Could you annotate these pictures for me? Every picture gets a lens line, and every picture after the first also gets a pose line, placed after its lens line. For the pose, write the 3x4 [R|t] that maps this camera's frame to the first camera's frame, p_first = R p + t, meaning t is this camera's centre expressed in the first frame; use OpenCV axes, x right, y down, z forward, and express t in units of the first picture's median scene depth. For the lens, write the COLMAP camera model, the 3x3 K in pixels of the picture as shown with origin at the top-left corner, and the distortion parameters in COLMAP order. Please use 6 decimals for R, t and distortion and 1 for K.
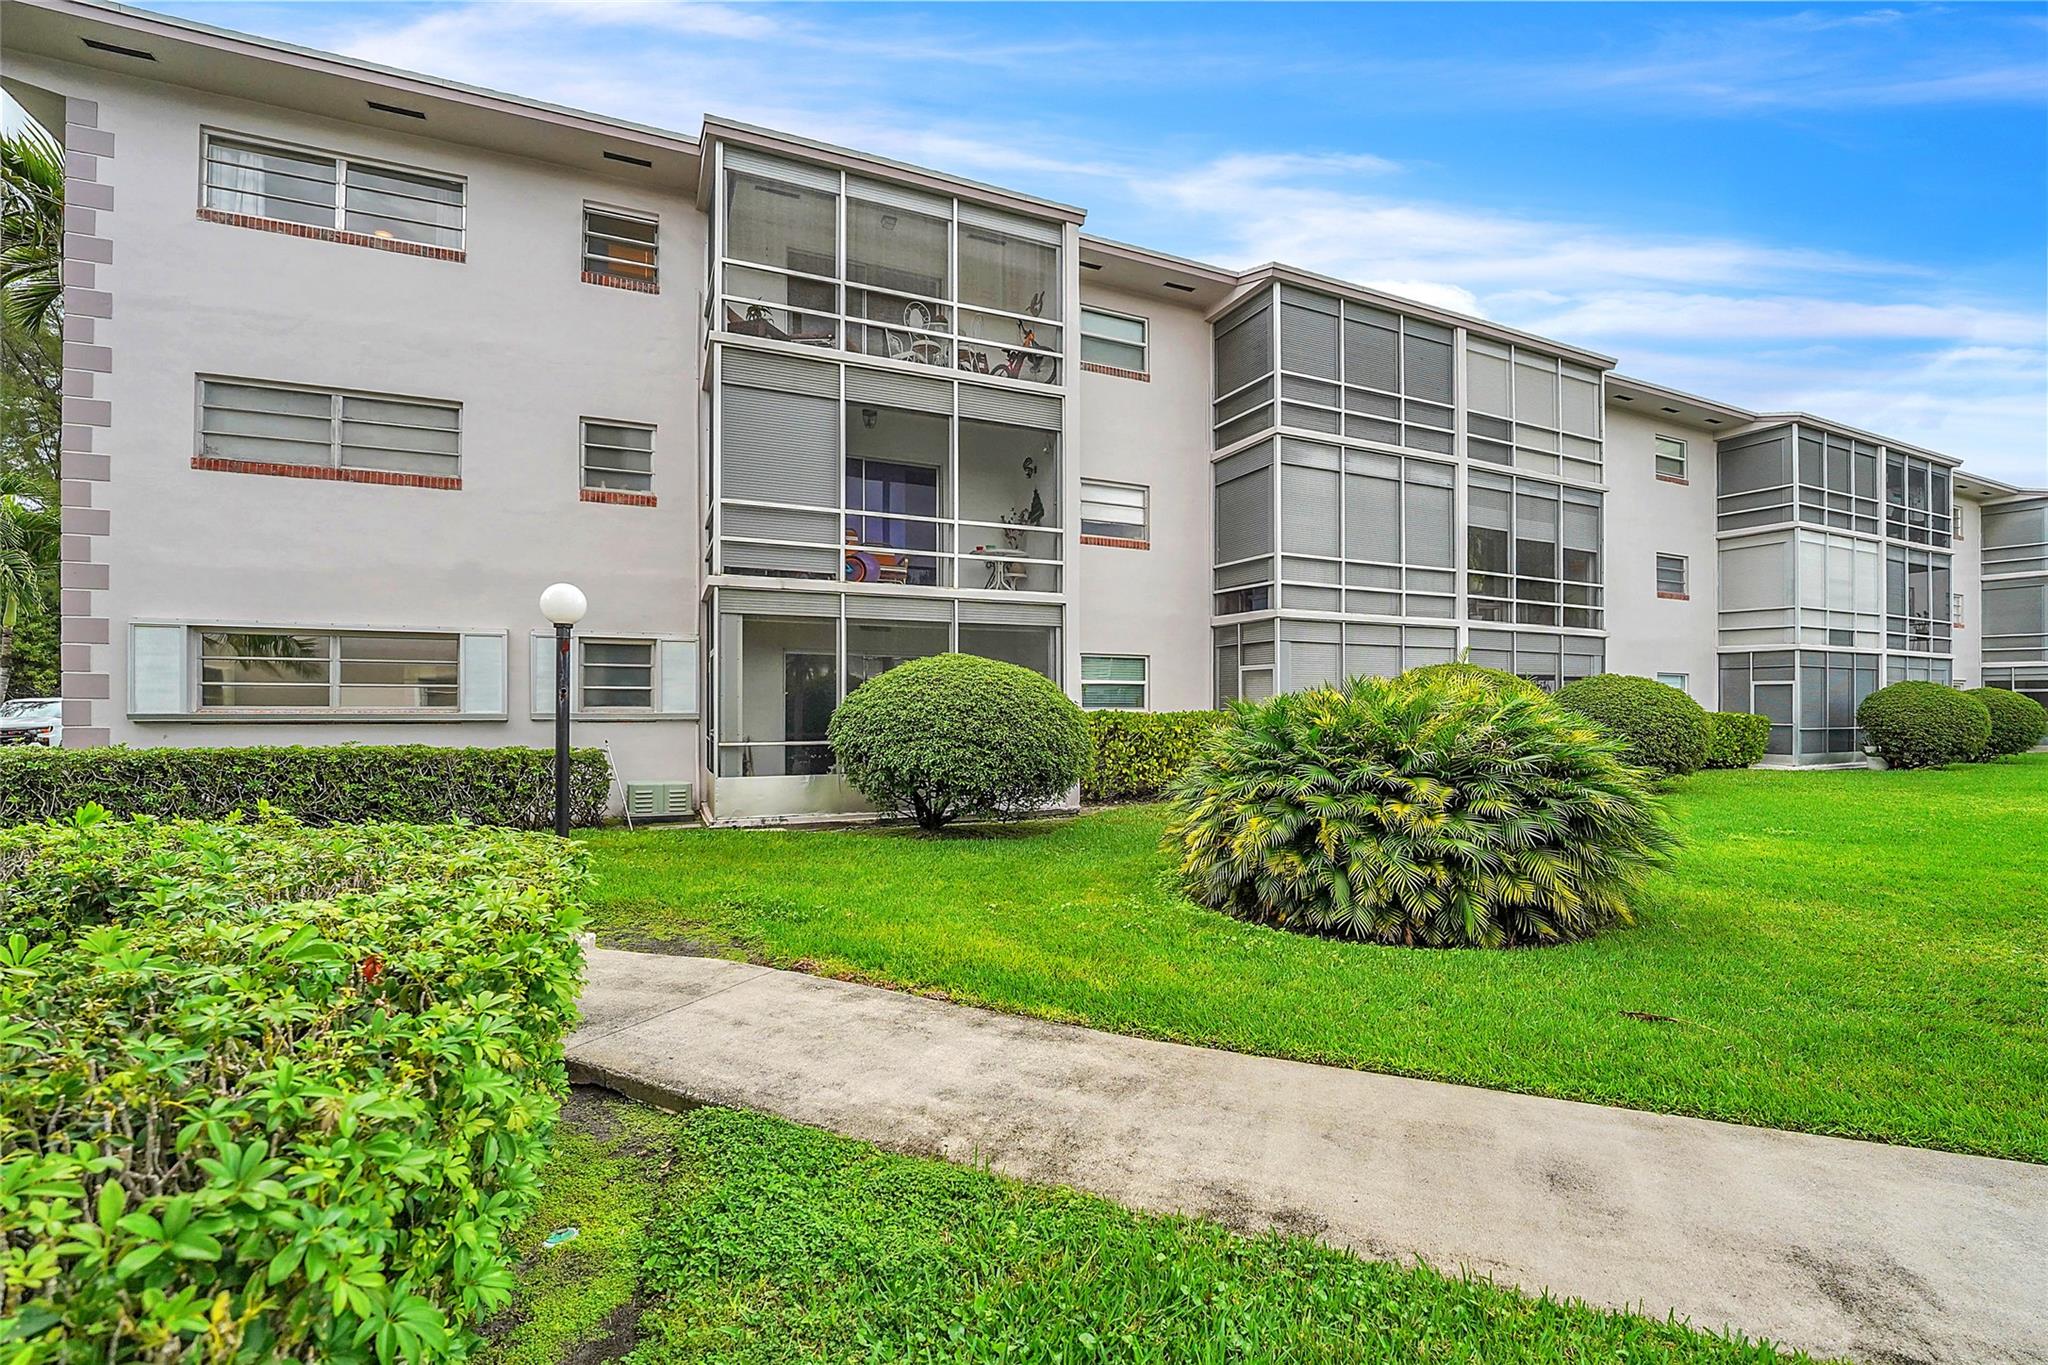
lens RADIAL K [[825.6, 0, 1032.8], [0, 825.6, 691.6], [0, 0, 1]] dist [-0.026110, 0.000060]
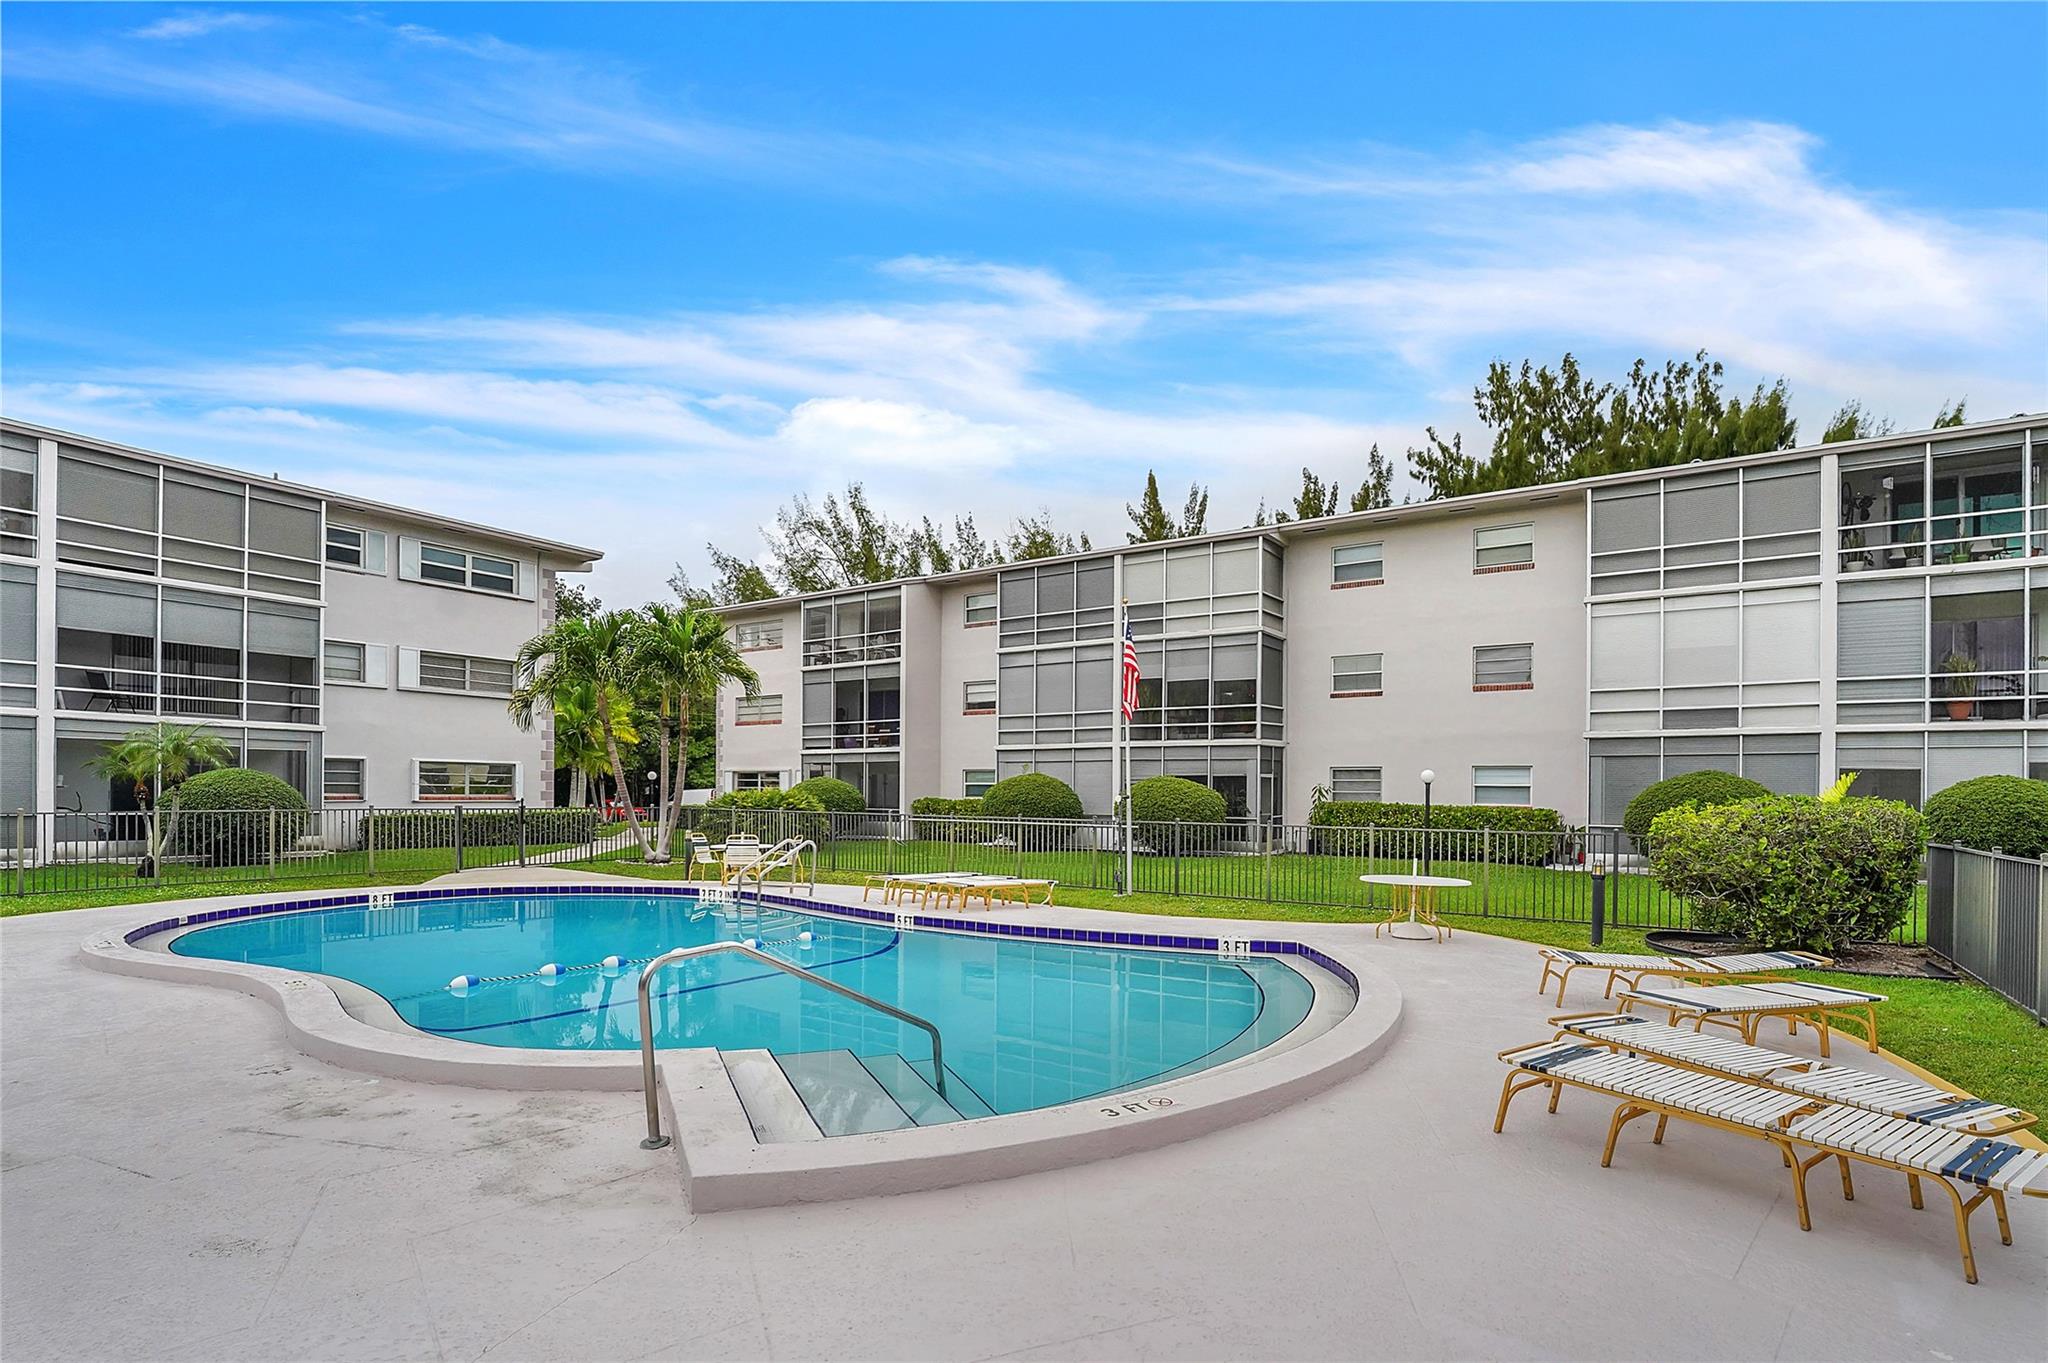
lens RADIAL K [[944.0, 0, 1026.5], [0, 944.0, 795.7], [0, 0, 1]] dist [-0.002093, -0.000247]
pose [[0.554198, 0.004379, -0.832373, 1.882176], [0.005895, 0.999940, 0.009185, -0.002636], [0.832364, -0.009997, 0.554140, -0.142115]]
